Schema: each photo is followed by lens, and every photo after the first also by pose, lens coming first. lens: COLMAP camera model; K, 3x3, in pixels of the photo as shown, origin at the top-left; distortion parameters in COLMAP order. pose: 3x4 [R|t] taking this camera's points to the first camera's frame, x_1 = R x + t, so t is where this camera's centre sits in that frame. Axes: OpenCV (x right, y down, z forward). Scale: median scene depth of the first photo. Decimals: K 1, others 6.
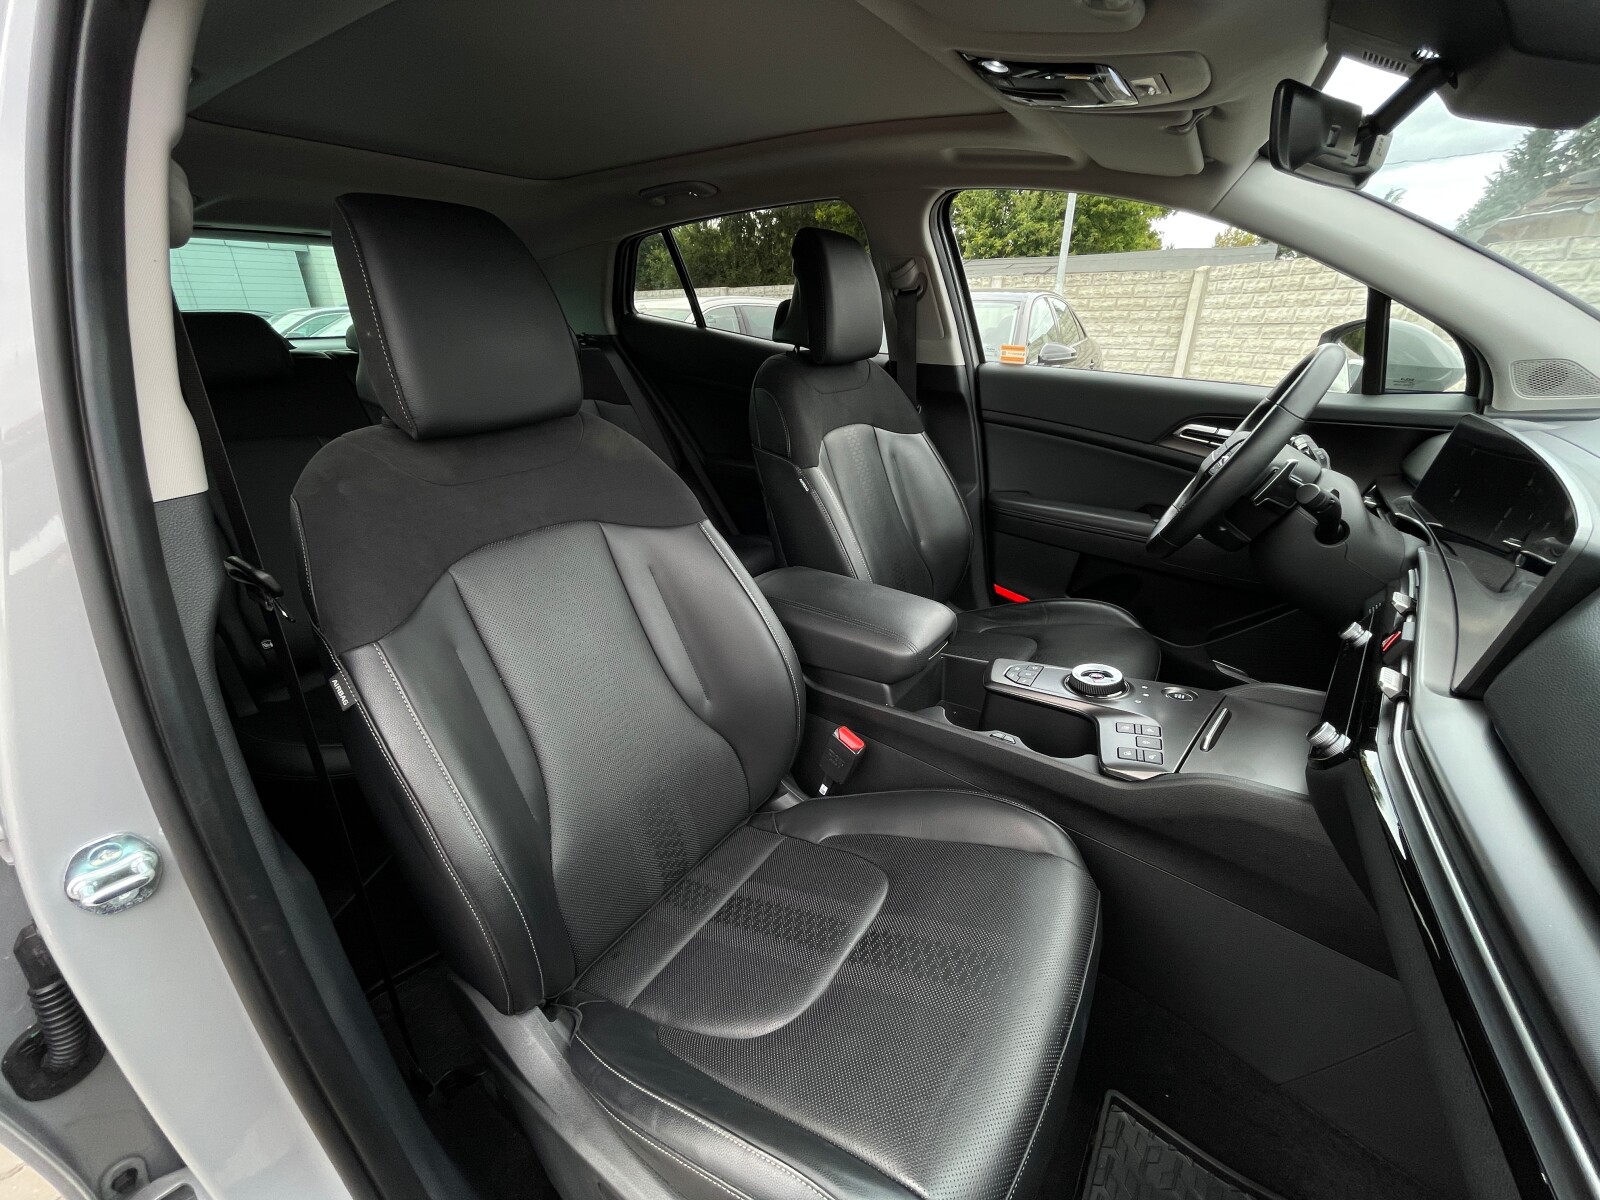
lens RADIAL K [[651.2, 0, 799.3], [0, 651.2, 599.7], [0, 0, 1]] dist [0.000876, 0.000368]
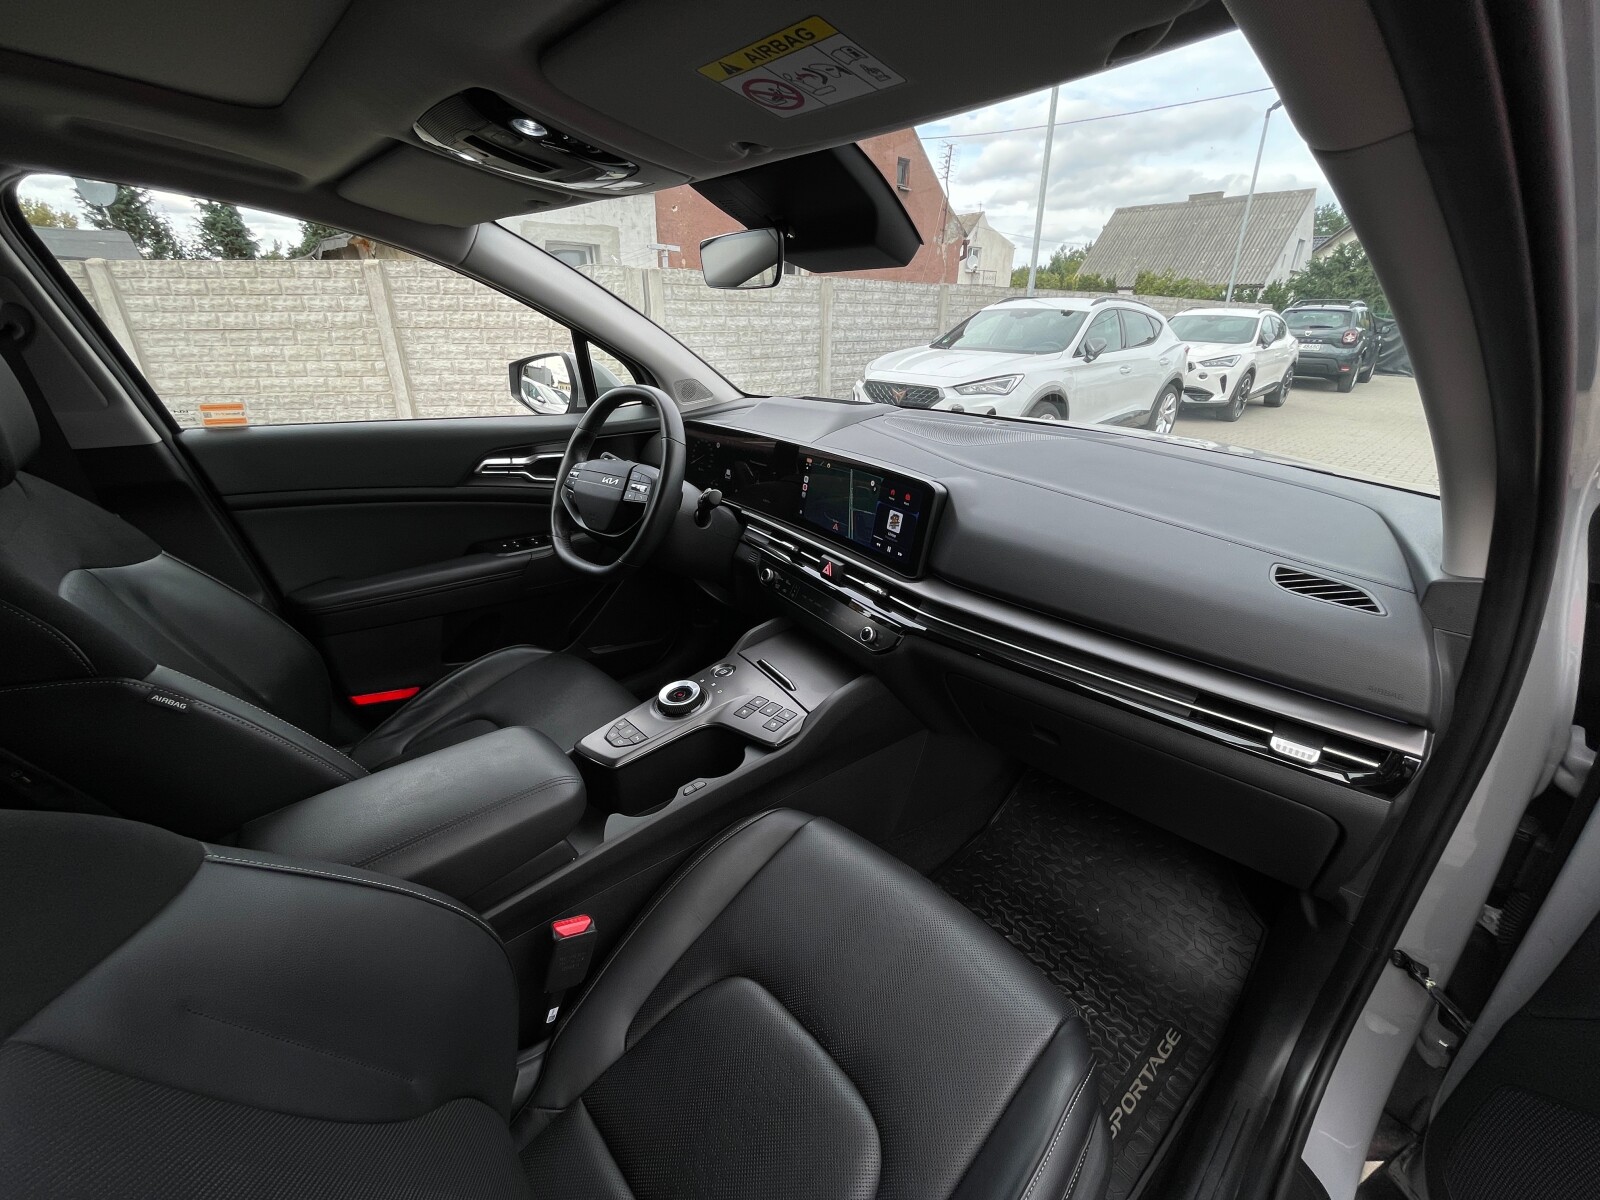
lens RADIAL K [[651.2, 0, 797.3], [0, 651.2, 607.8], [0, 0, 1]] dist [0.000876, 0.000368]
pose [[0.230245, -0.397916, 0.888060, -0.268113], [0.381774, 0.876353, 0.293689, -0.166051], [-0.895118, 0.271418, 0.353690, 0.241711]]
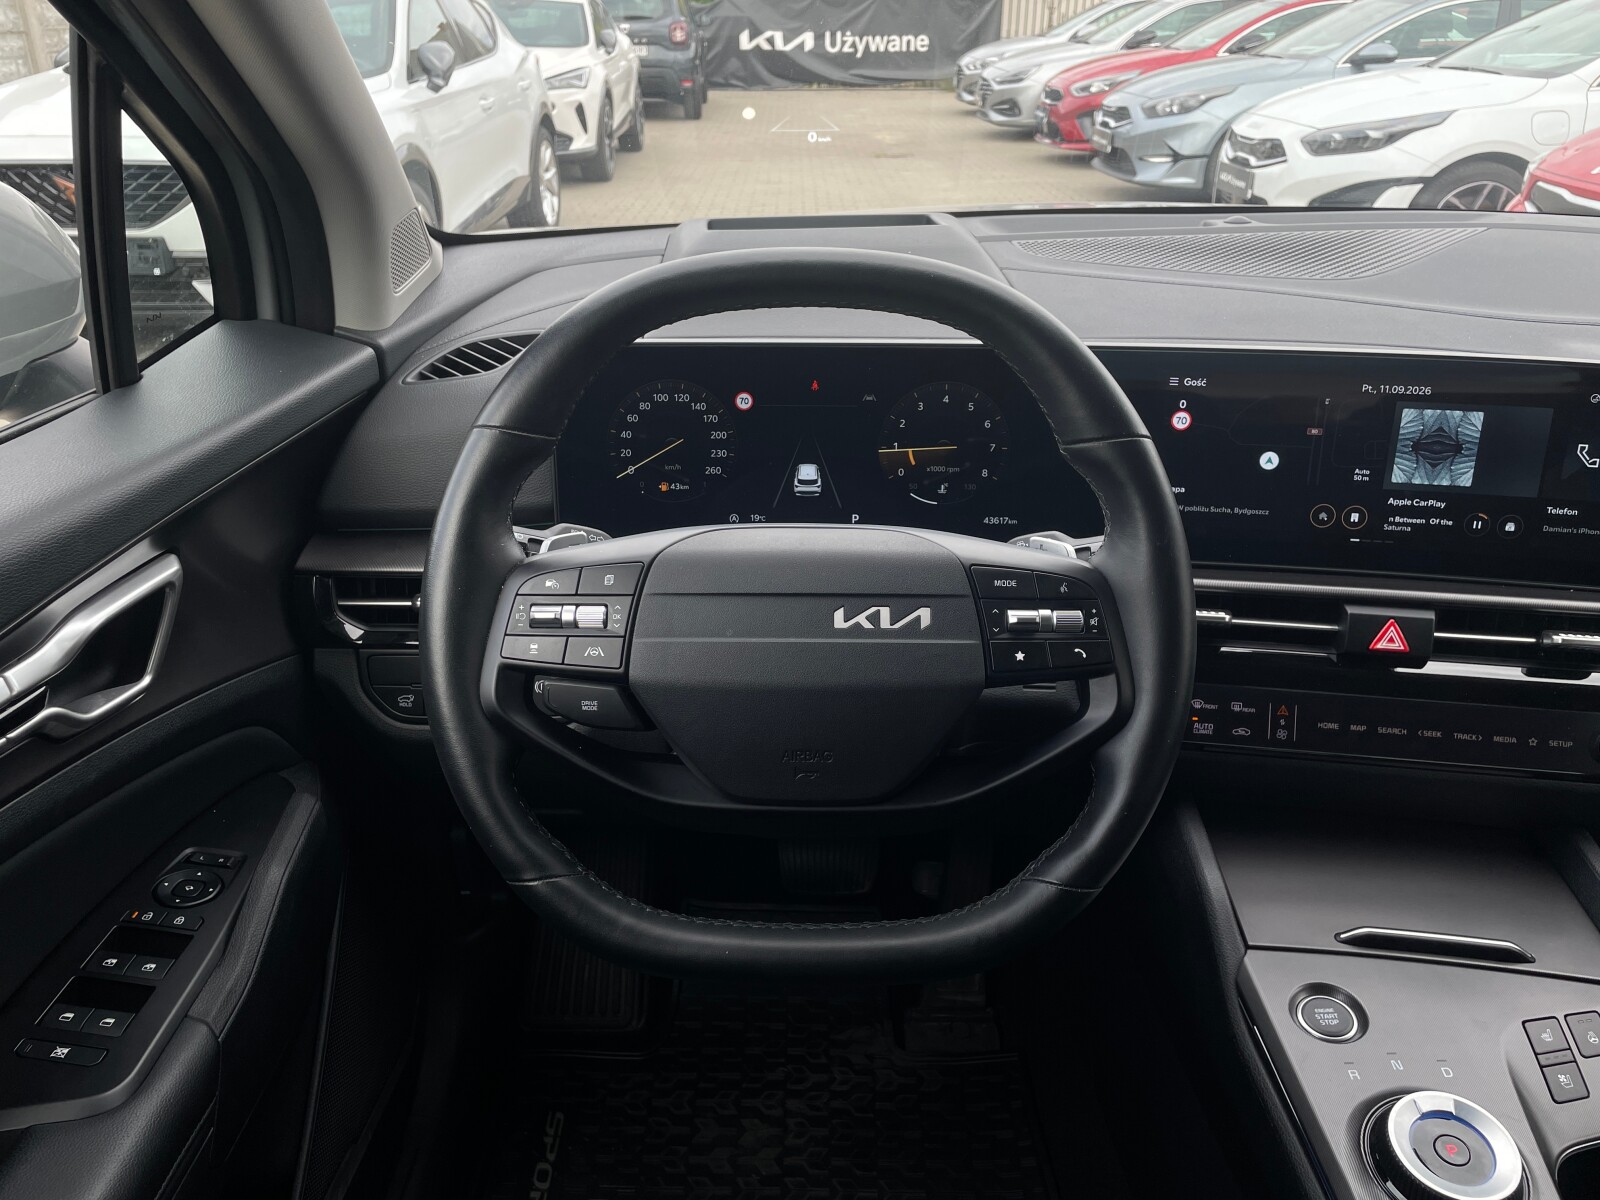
lens RADIAL K [[1233.4, 0, 796.7], [0, 1233.4, 599.4], [0, 0, 1]] dist [0.086209, -0.114037]
pose [[-0.556973, -0.355115, 0.750783, 0.189373], [0.334148, 0.731774, 0.594014, -0.420429], [-0.760346, 0.581722, -0.288917, 0.854519]]
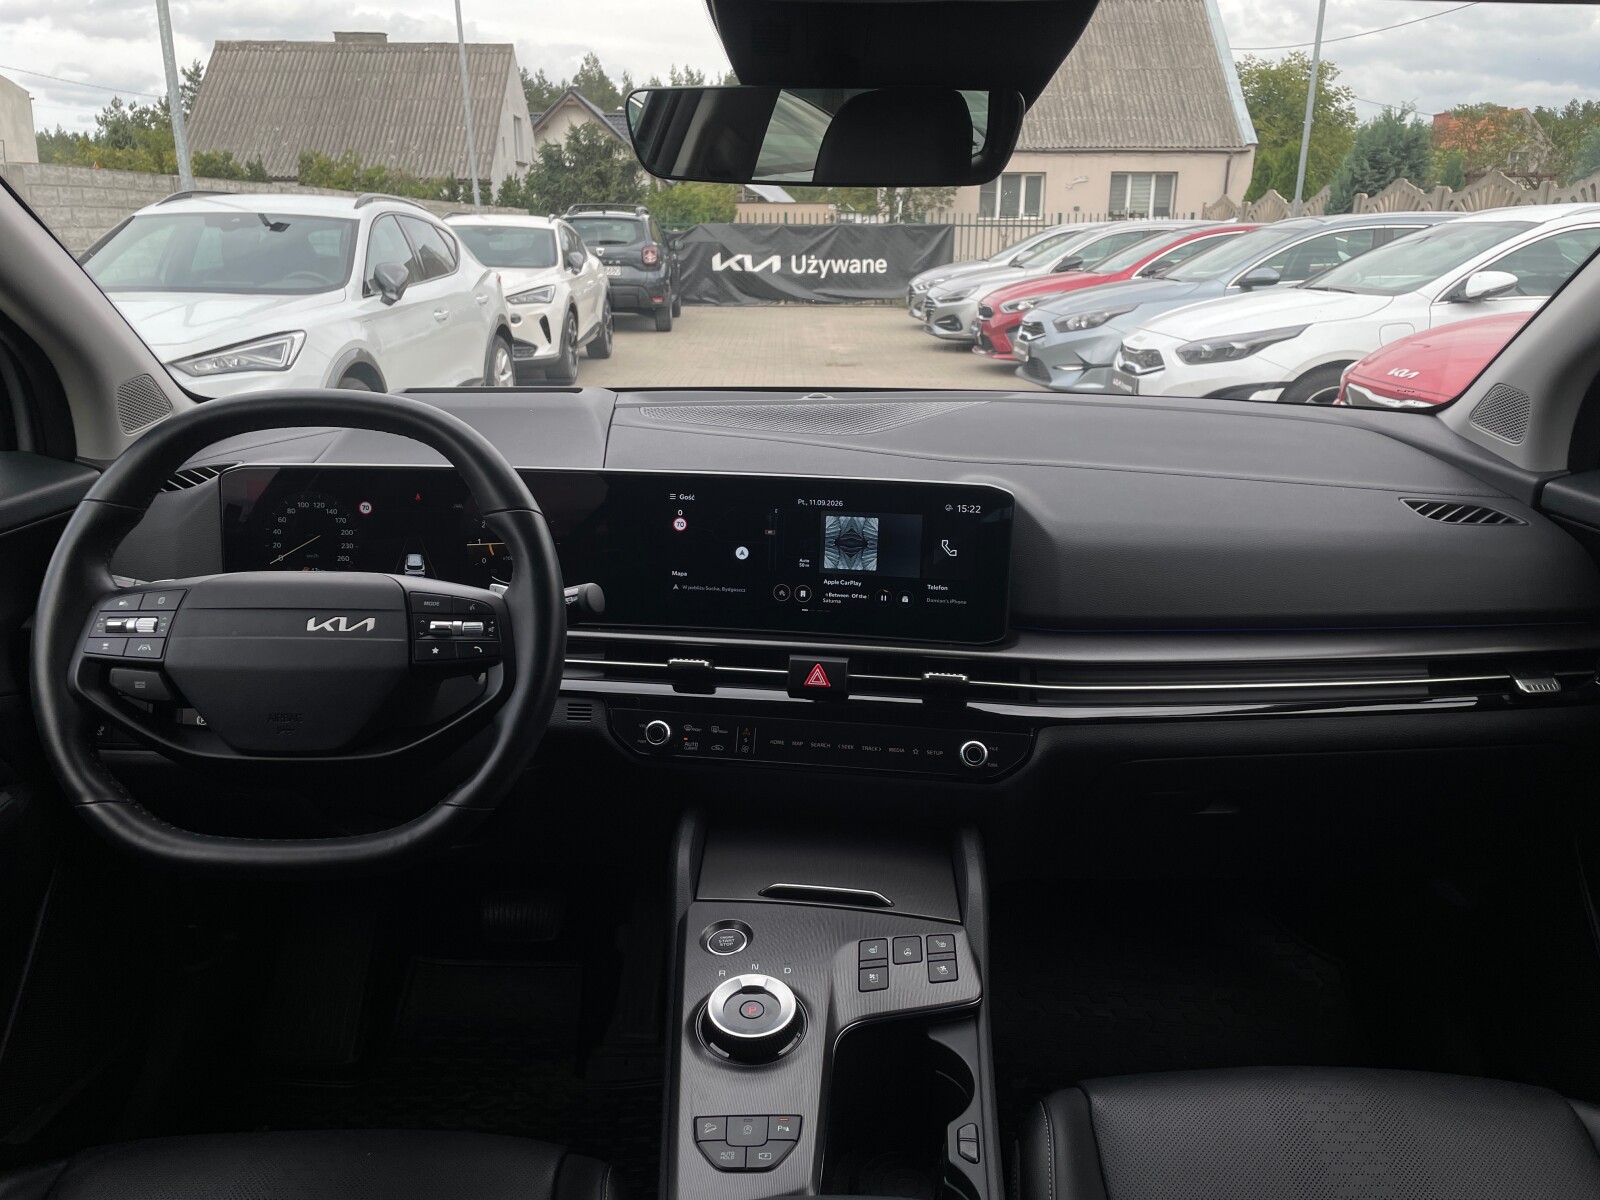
lens RADIAL K [[1233.4, 0, 796.0], [0, 1233.4, 590.9], [0, 0, 1]] dist [0.086209, -0.114037]
pose [[-0.561094, -0.231190, 0.794811, -0.159735], [0.328156, 0.819397, 0.470002, -0.392081], [-0.759926, 0.524538, -0.383892, 0.769915]]
